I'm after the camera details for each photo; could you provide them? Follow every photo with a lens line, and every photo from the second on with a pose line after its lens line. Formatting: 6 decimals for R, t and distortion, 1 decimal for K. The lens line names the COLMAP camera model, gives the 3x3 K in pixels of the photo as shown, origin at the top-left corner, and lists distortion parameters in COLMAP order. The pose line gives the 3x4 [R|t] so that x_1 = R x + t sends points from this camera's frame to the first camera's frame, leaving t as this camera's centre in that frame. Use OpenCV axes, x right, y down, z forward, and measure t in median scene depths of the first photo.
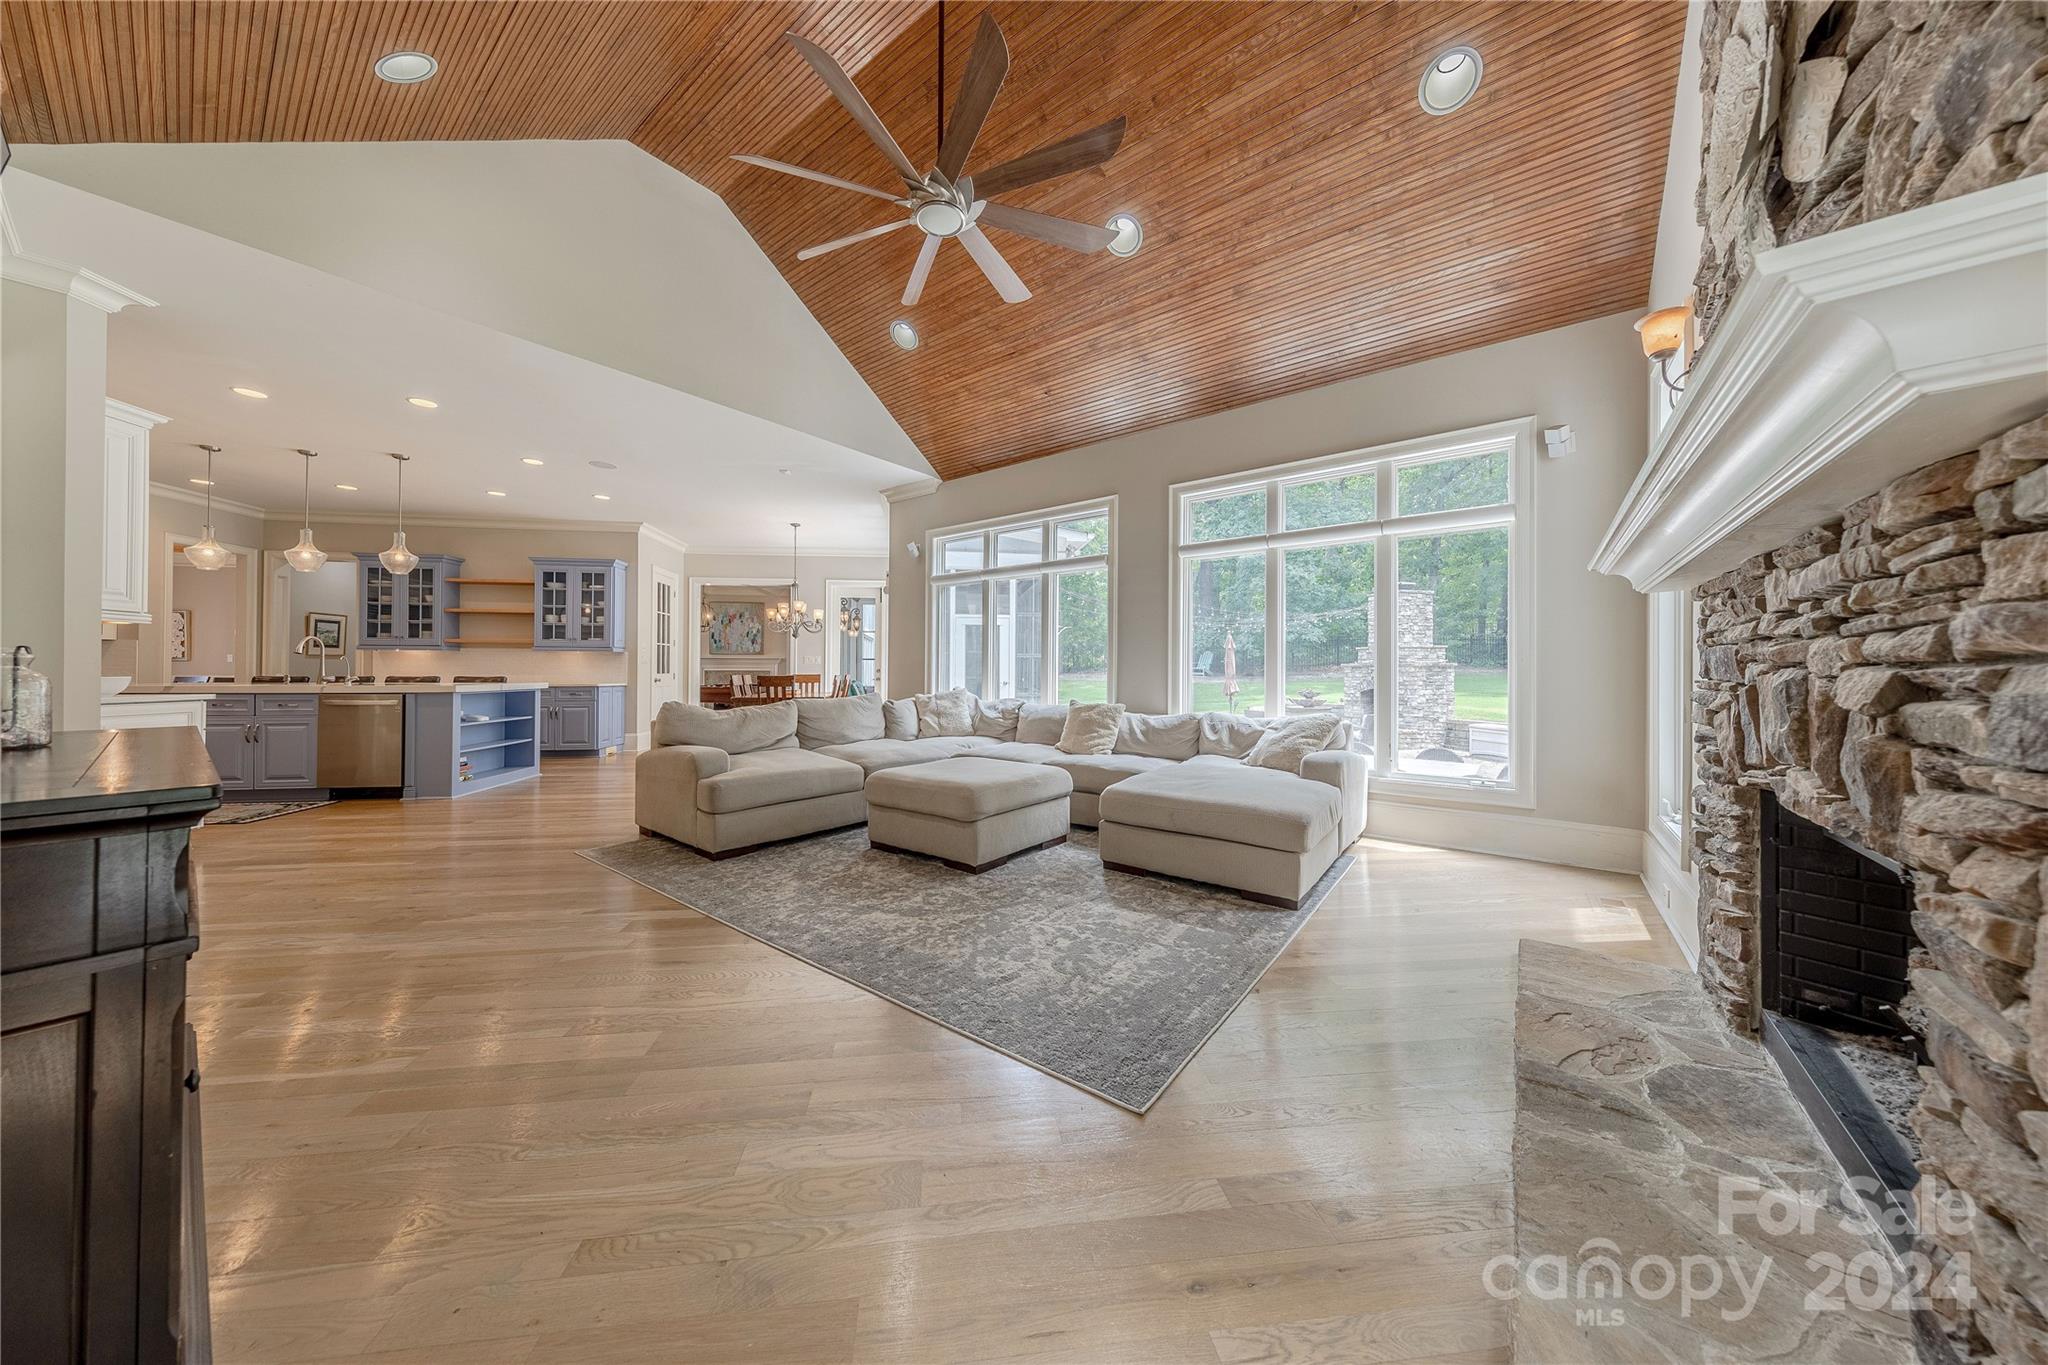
lens RADIAL K [[652.0, 0, 1014.5], [0, 652.0, 670.7], [0, 0, 1]] dist [0.007321, -0.000036]
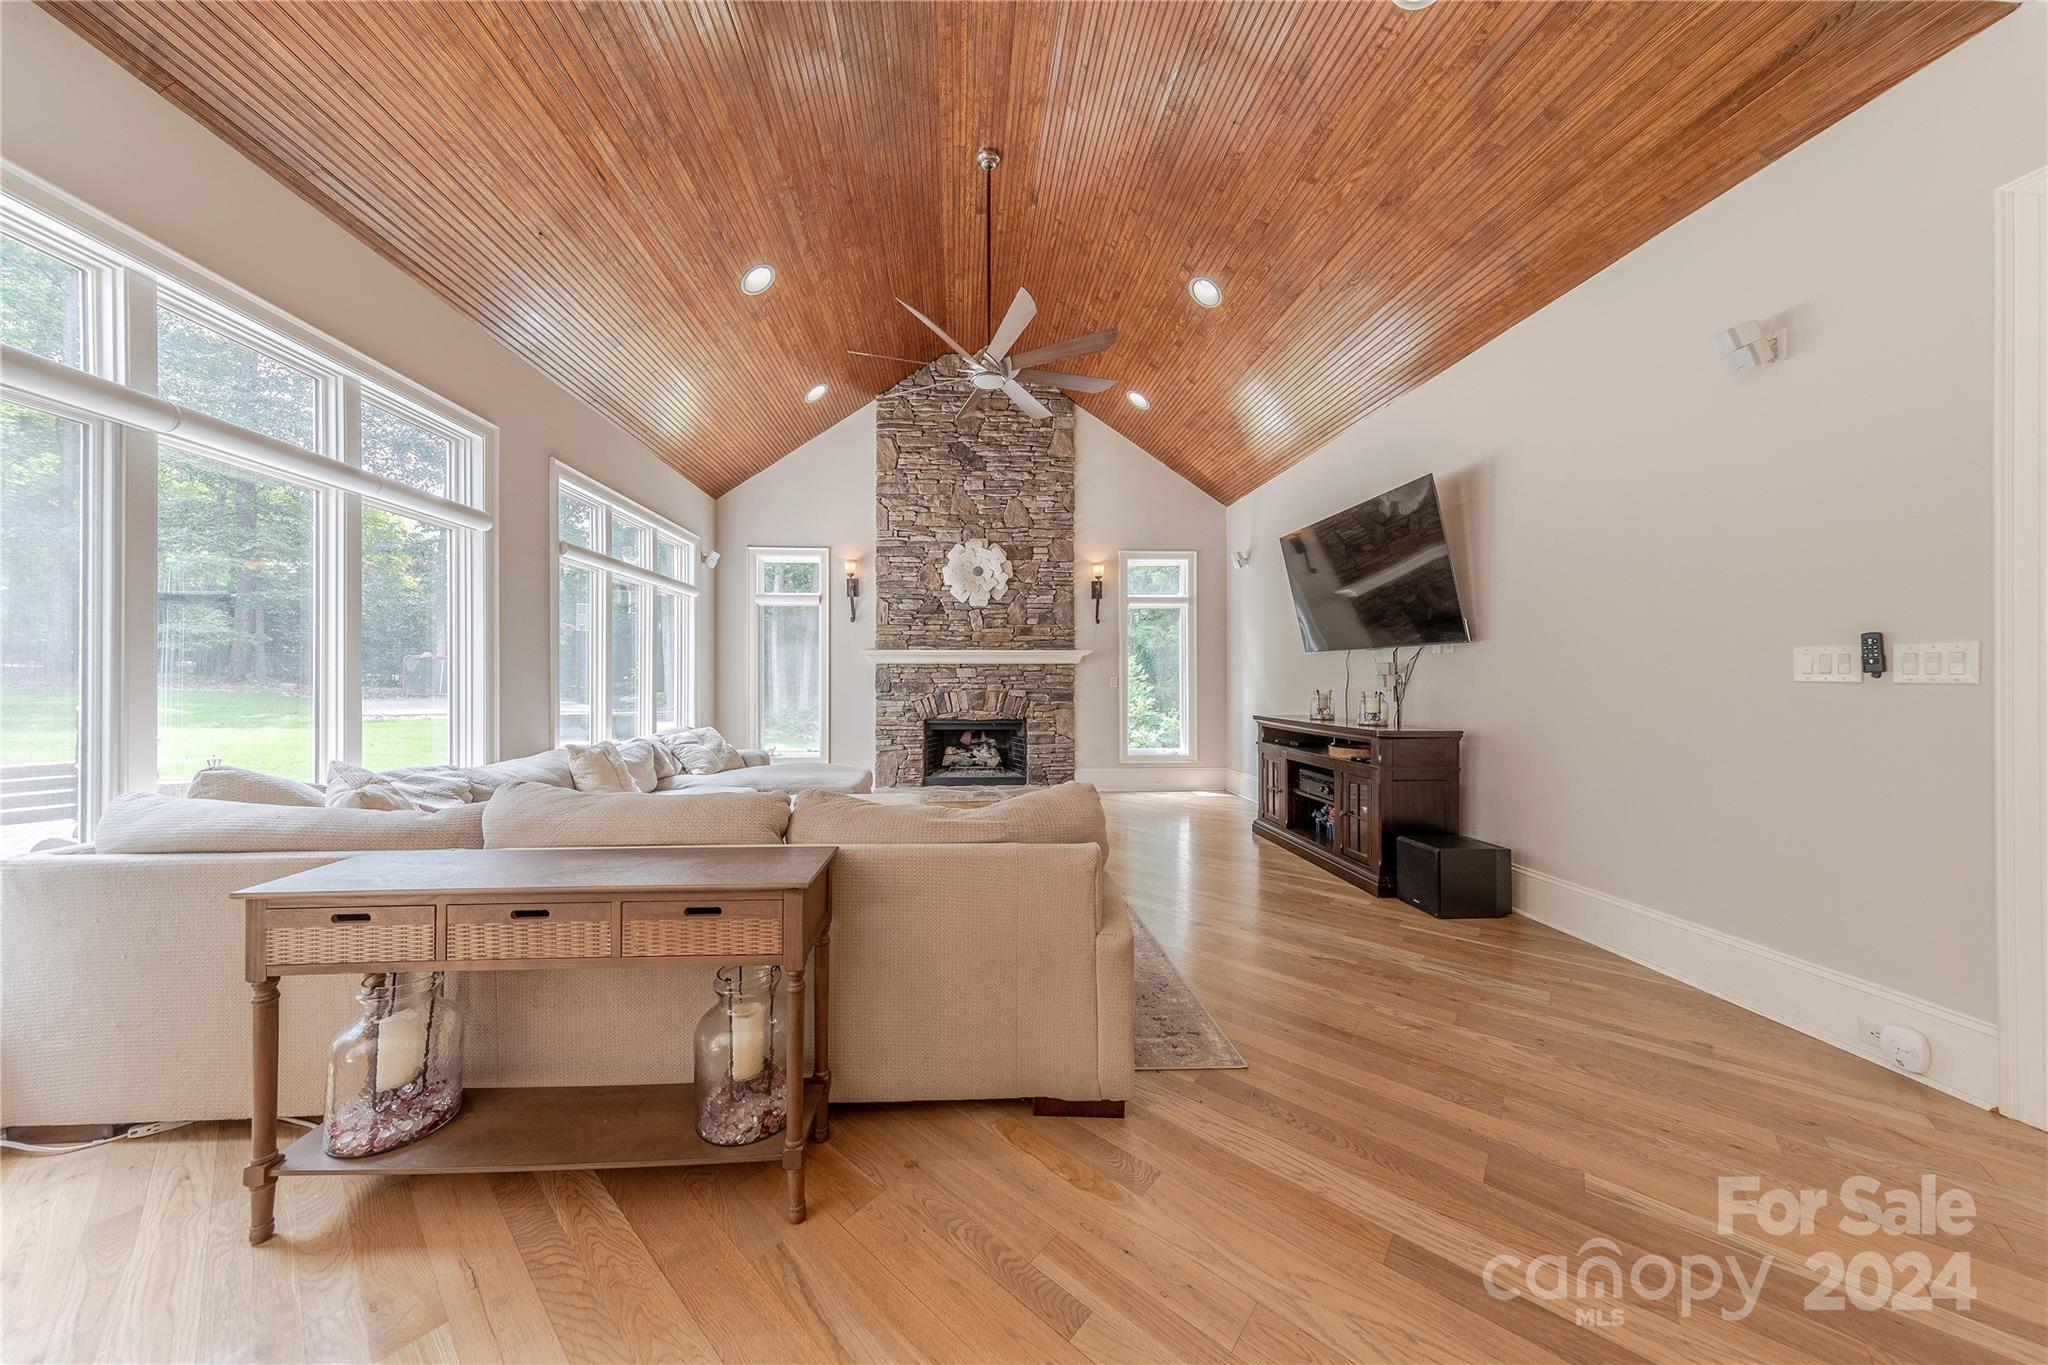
lens RADIAL K [[650.7, 0, 992.1], [0, 650.7, 674.6], [0, 0, 1]] dist [0.008436, -0.000058]
pose [[-0.655424, 0.000375, 0.755261, -0.437478], [-0.004173, 0.999983, -0.004118, -0.016271], [-0.755249, -0.005851, -0.655411, 0.703566]]
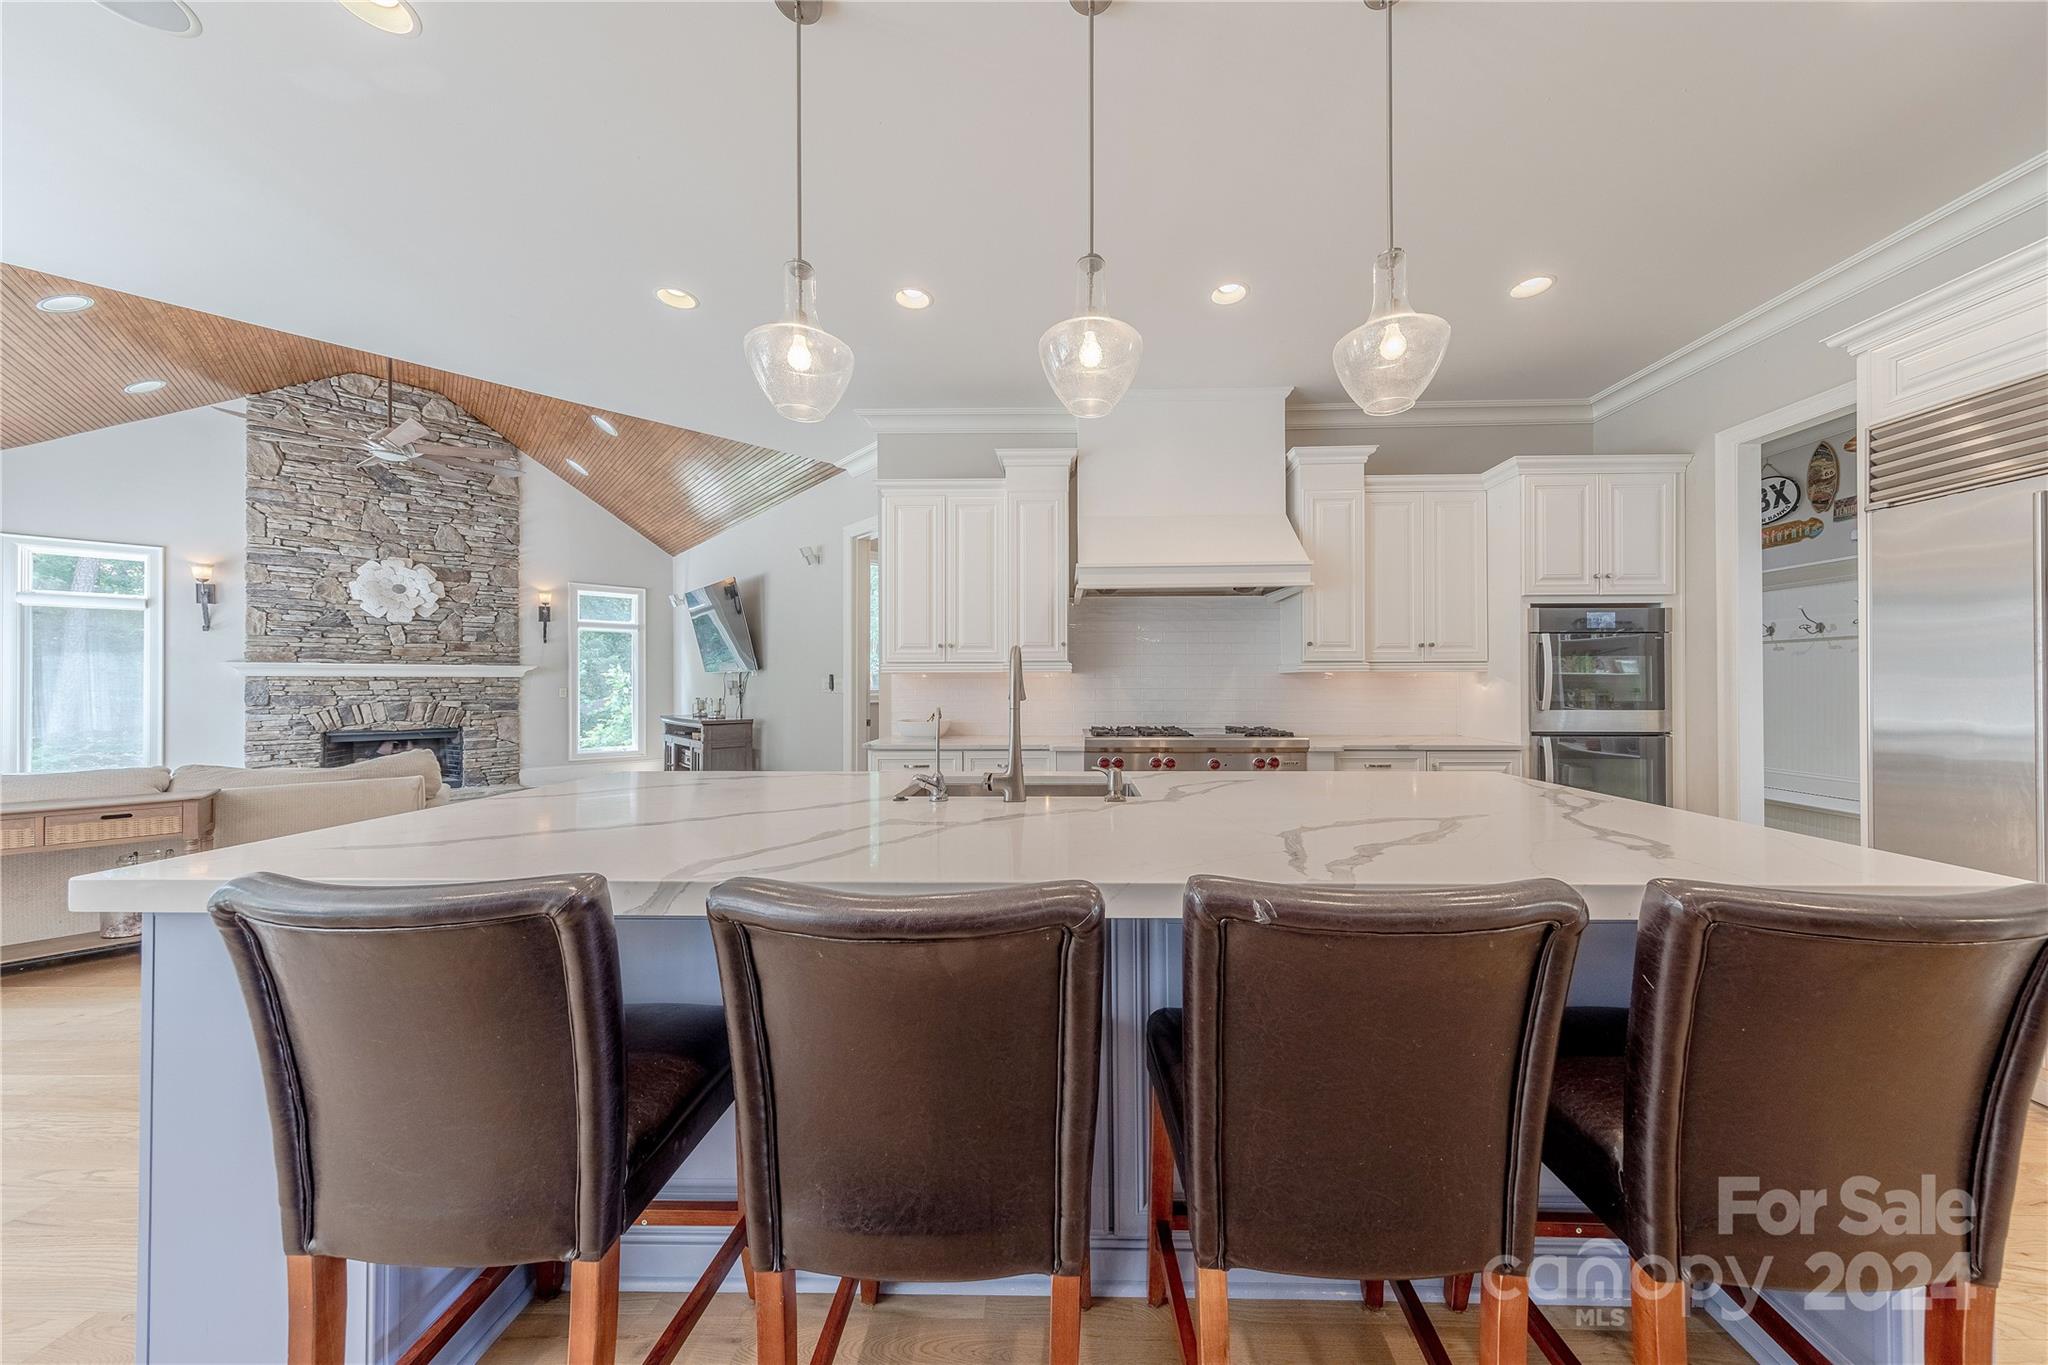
lens RADIAL K [[660.3, 0, 1058.3], [0, 660.3, 681.0], [0, 0, 1]] dist [0.007067, -0.000116]
pose [[-0.989551, -0.000988, 0.144178, -0.802936], [-0.001866, 0.999981, -0.005951, -0.024170], [-0.144169, -0.006158, -0.989534, 0.928470]]
